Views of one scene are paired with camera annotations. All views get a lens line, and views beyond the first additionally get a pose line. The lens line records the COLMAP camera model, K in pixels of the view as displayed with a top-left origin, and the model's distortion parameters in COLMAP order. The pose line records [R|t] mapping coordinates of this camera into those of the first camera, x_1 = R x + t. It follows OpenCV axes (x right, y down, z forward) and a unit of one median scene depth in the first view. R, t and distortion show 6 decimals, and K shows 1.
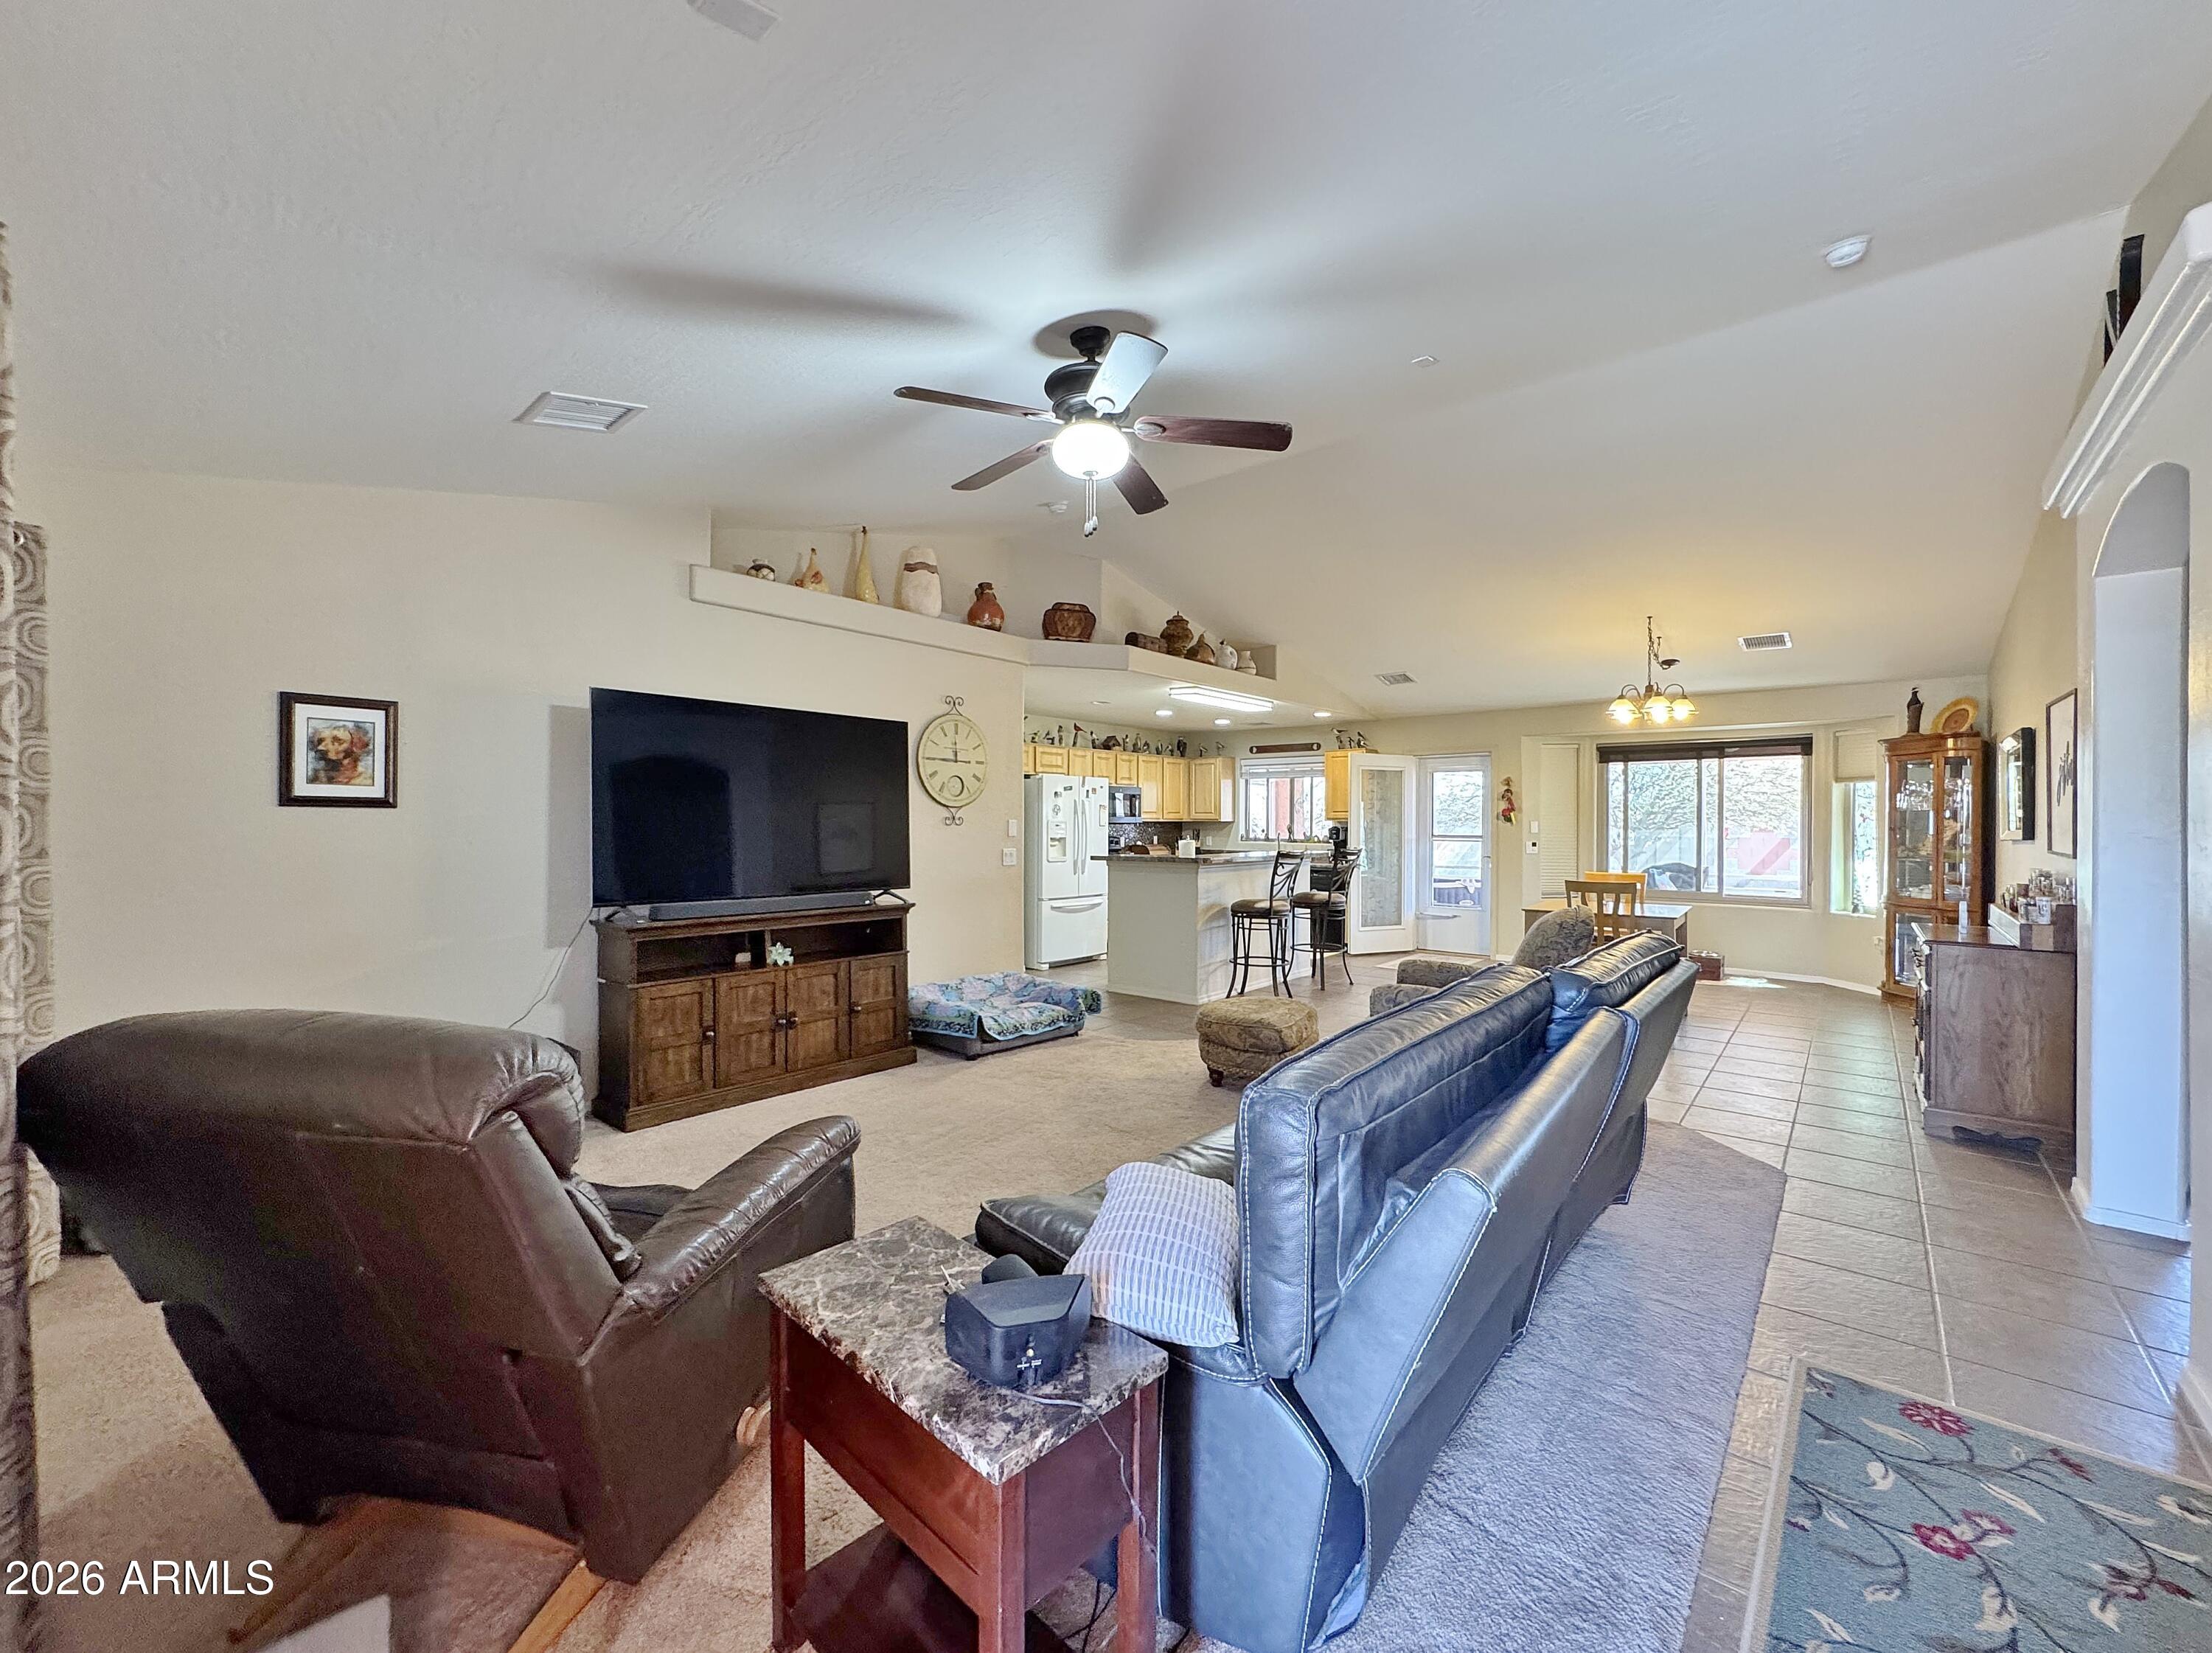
lens RADIAL K [[891.5, 0, 1088.1], [0, 891.5, 826.7], [0, 0, 1]] dist [-0.003367, 0.000057]
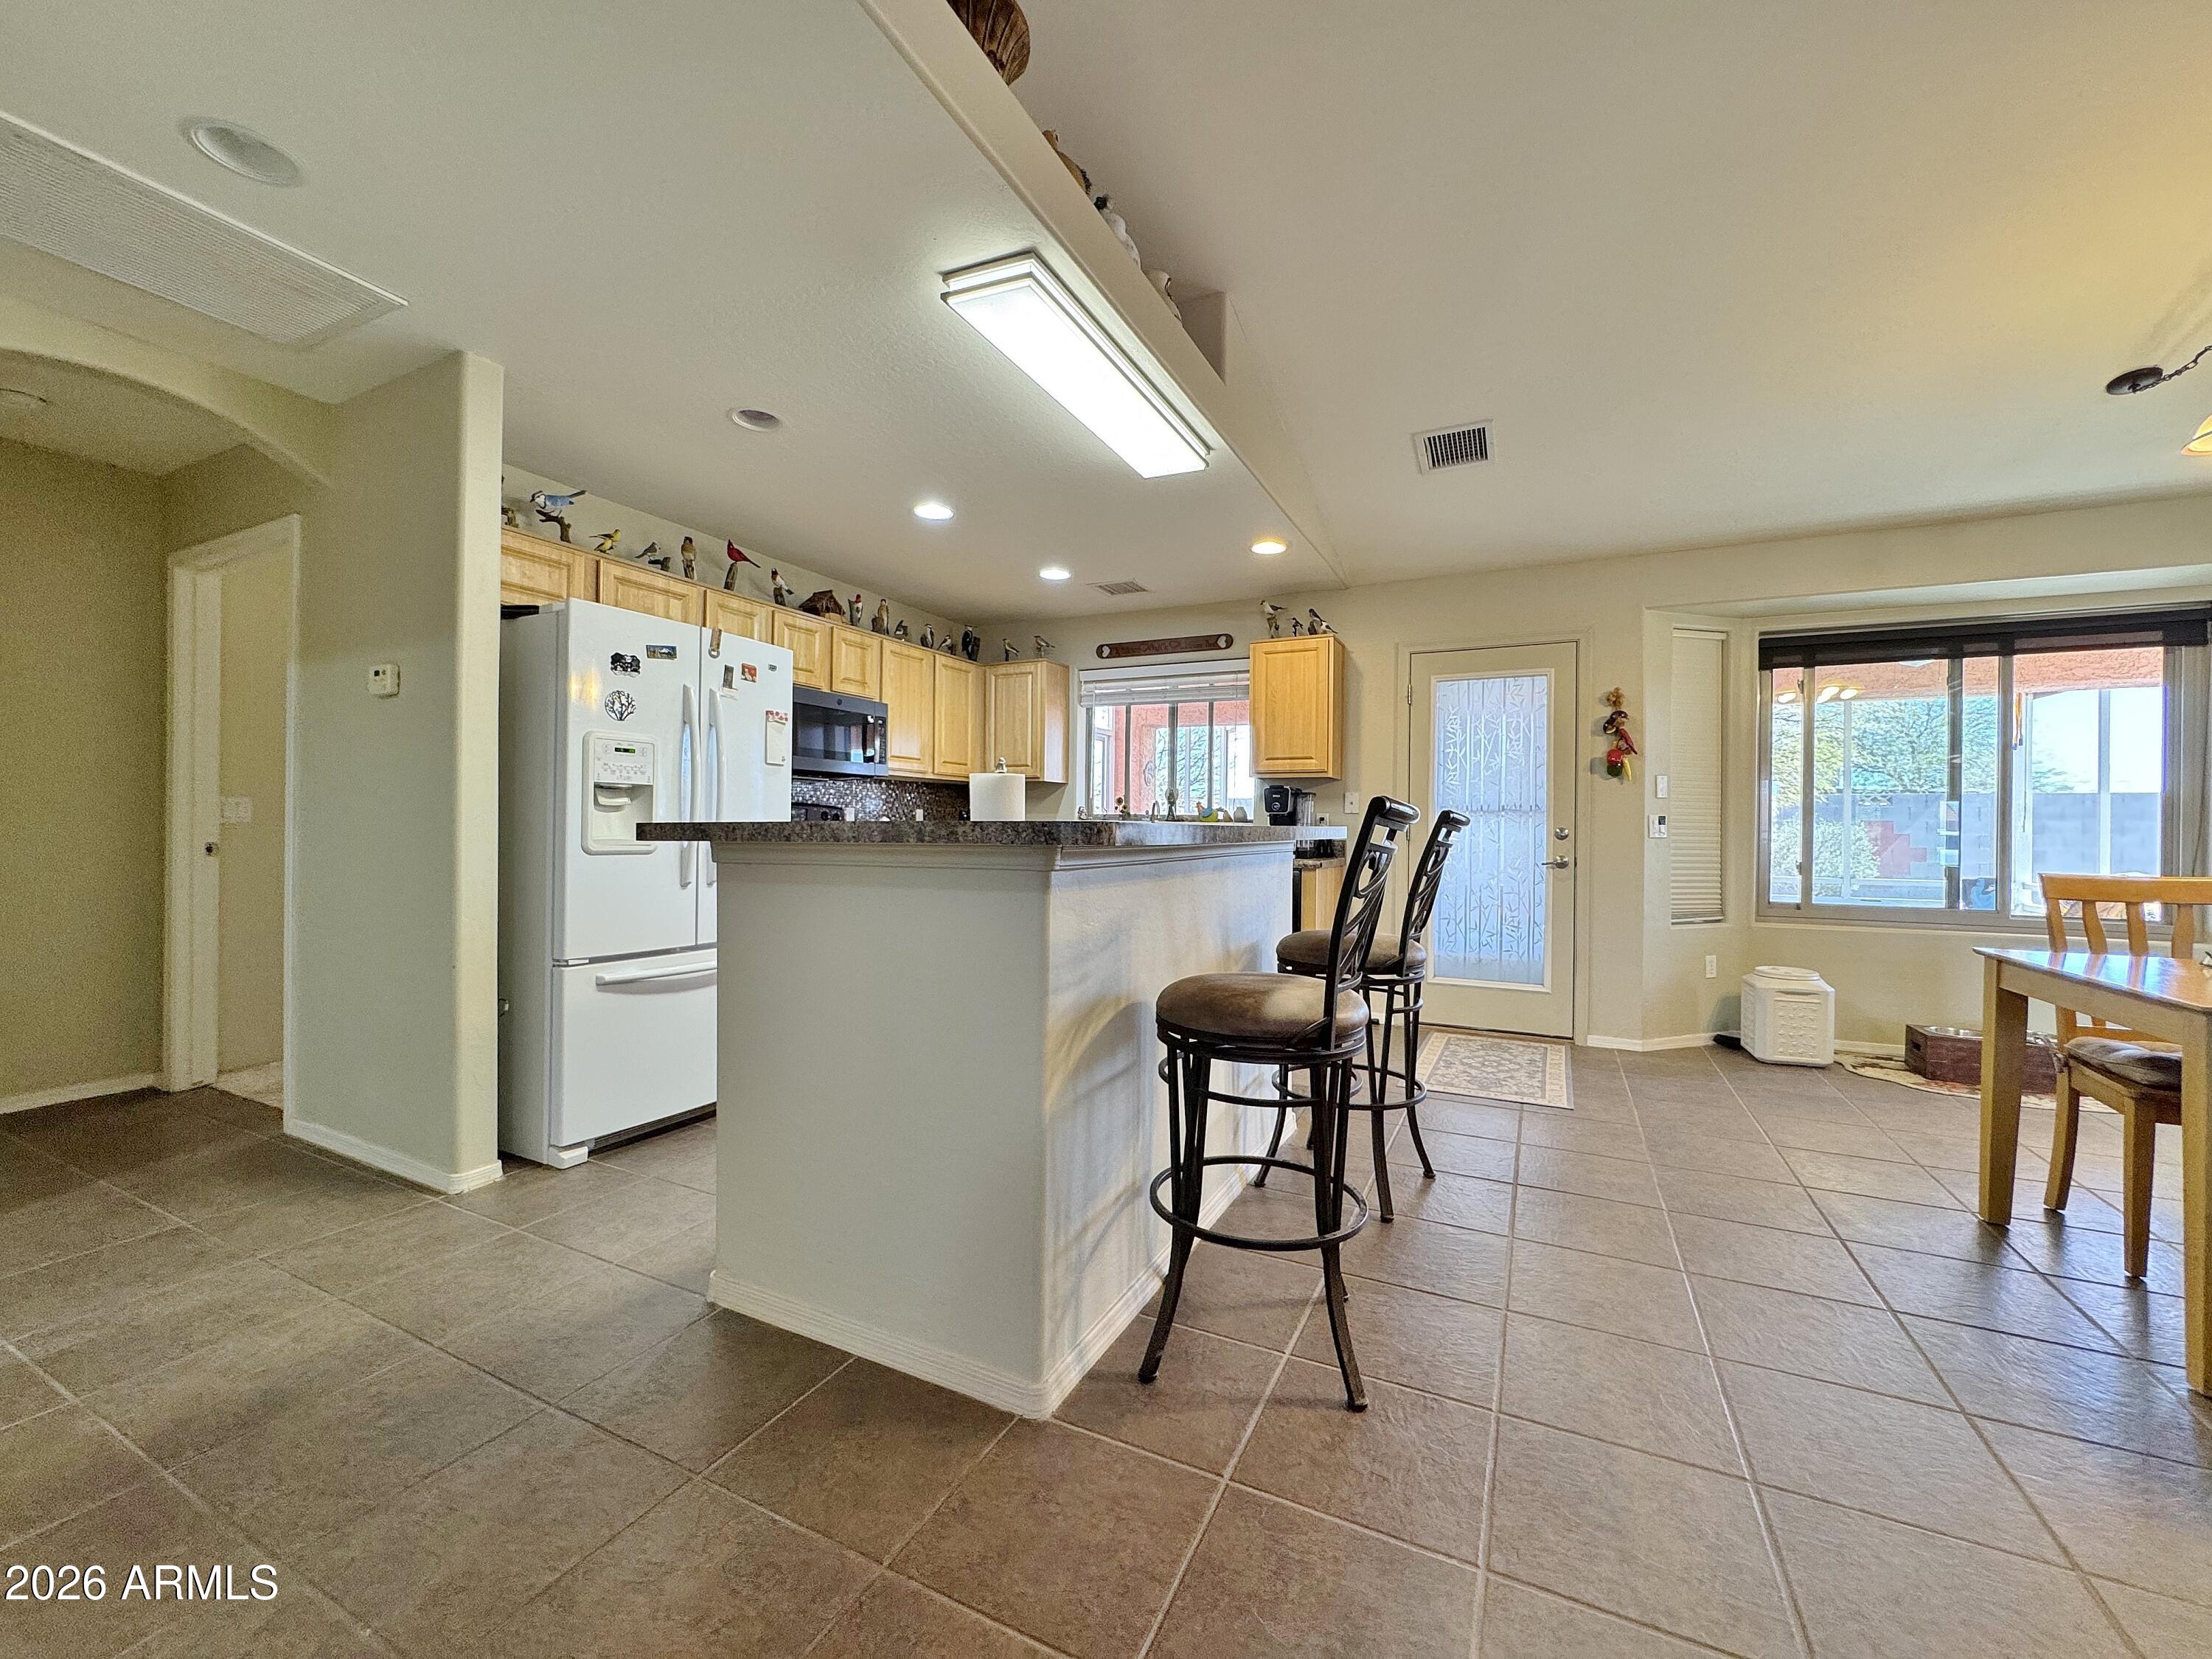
lens RADIAL K [[891.5, 0, 1091.0], [0, 891.5, 830.7], [0, 0, 1]] dist [-0.003367, 0.000057]
pose [[0.969760, 0.007457, 0.243948, 0.051902], [-0.007955, 0.999968, 0.001057, 0.025160], [-0.243932, -0.002965, 0.969788, 0.528295]]
